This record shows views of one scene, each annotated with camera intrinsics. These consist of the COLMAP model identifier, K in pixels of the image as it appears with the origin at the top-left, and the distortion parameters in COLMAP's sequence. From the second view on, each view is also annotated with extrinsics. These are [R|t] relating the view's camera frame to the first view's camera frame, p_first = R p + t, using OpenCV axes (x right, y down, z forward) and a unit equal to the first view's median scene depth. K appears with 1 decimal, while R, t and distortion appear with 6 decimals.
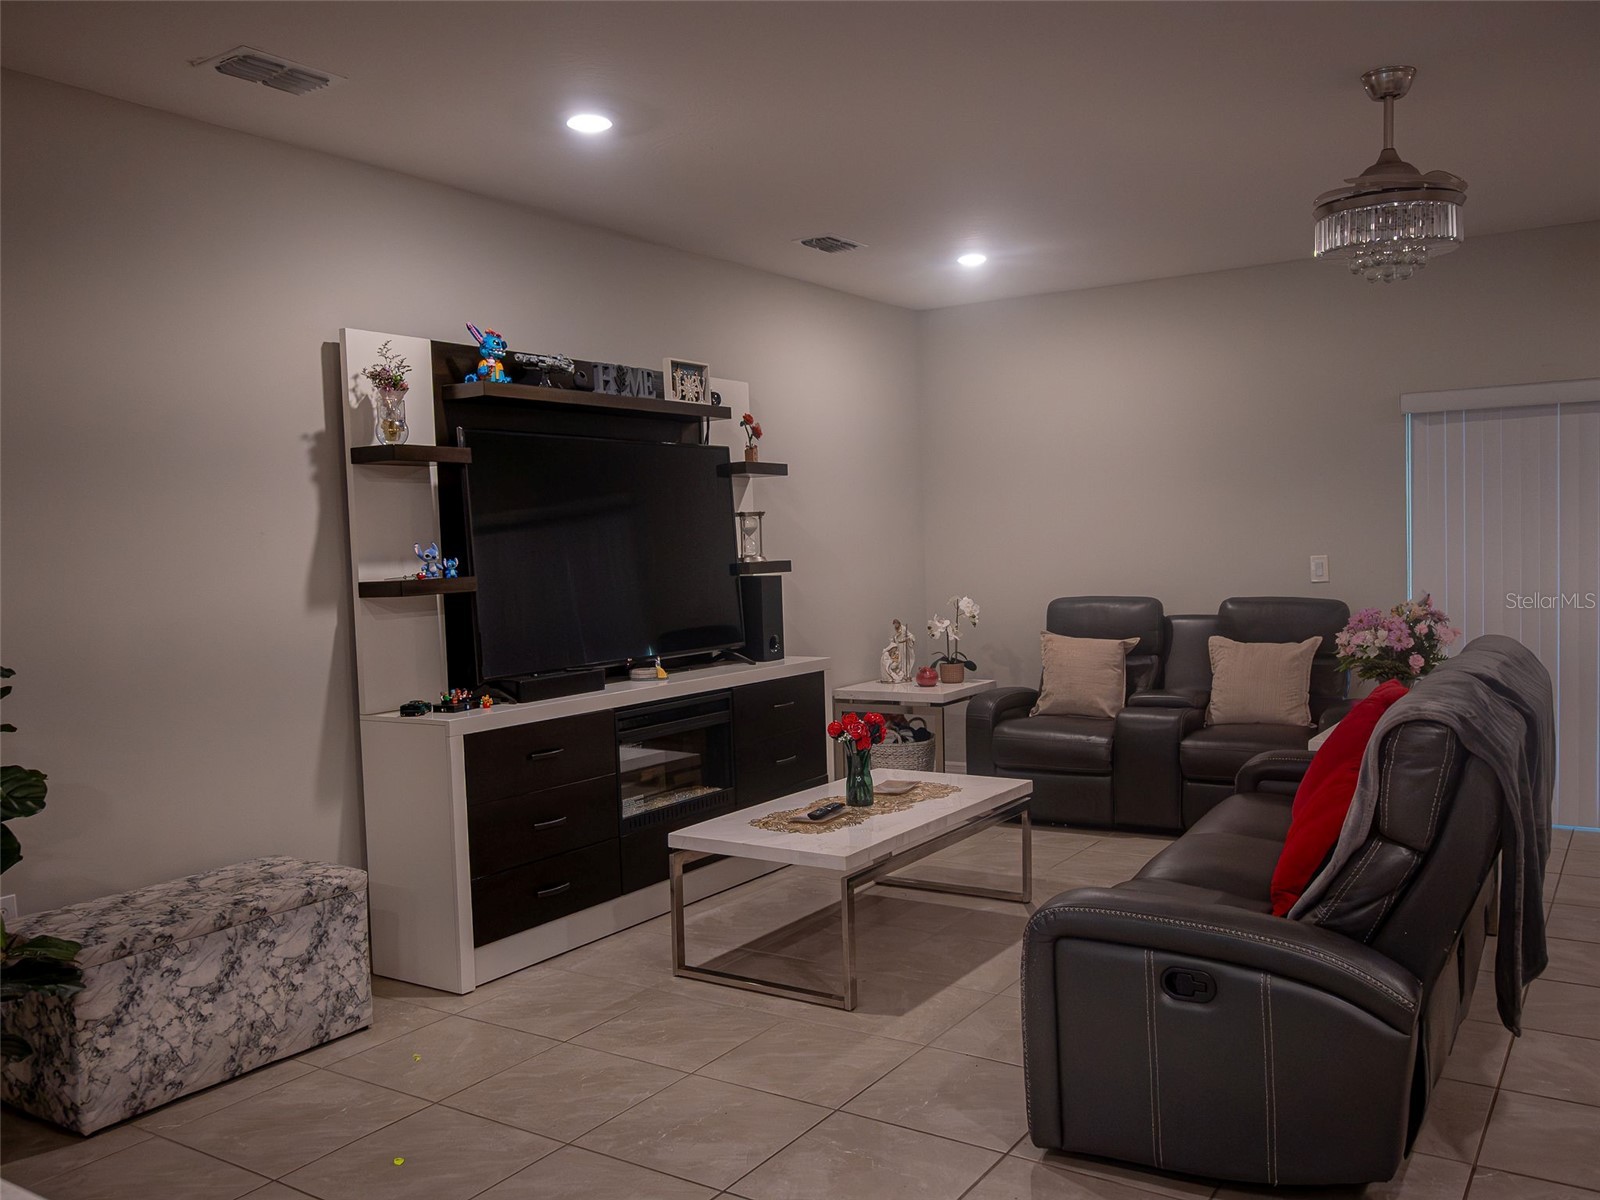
lens RADIAL K [[1293.8, 0, 800.0], [0, 1293.8, 600.0], [0, 0, 1]] dist [0.006891, 0.003681]
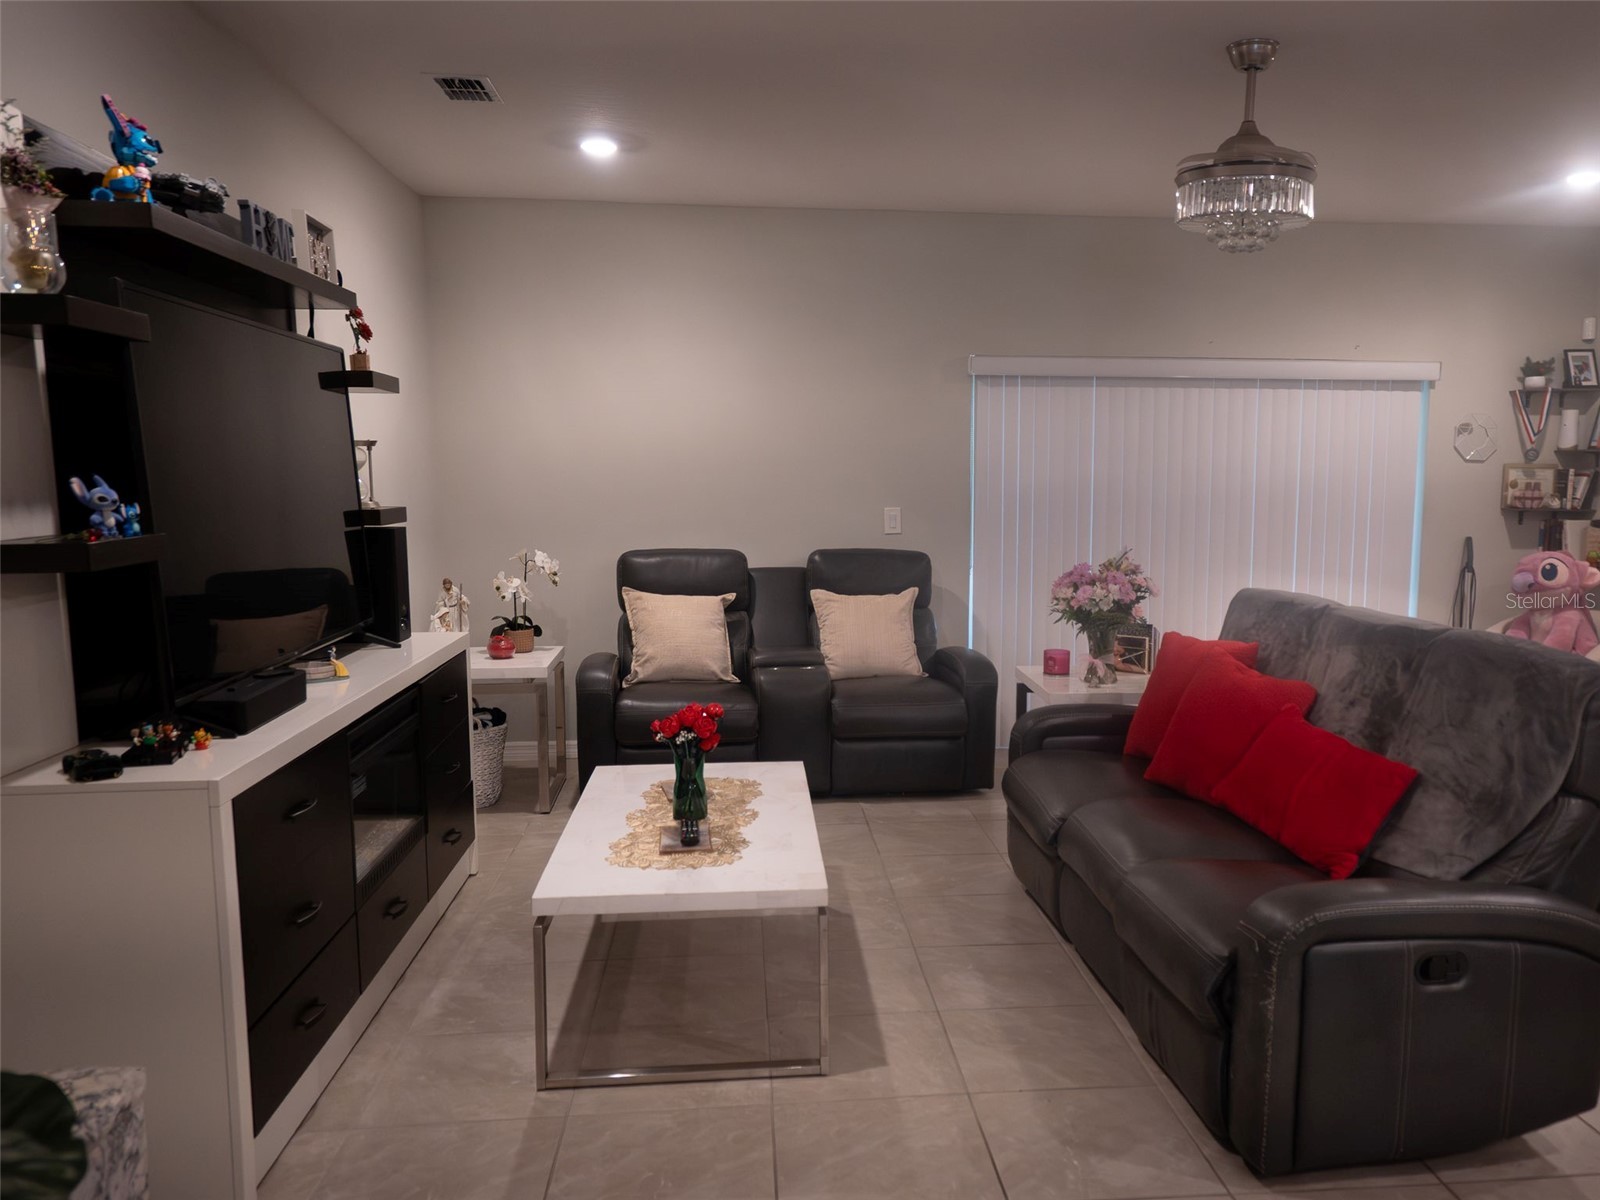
lens RADIAL K [[1279.2, 0, 880.1], [0, 1279.2, 619.8], [0, 0, 1]] dist [-0.001891, 0.000097]
pose [[0.767672, -0.044616, 0.639288, -0.278577], [0.005682, 0.998008, 0.062829, -0.009974], [-0.640818, -0.044599, 0.766397, 0.245372]]
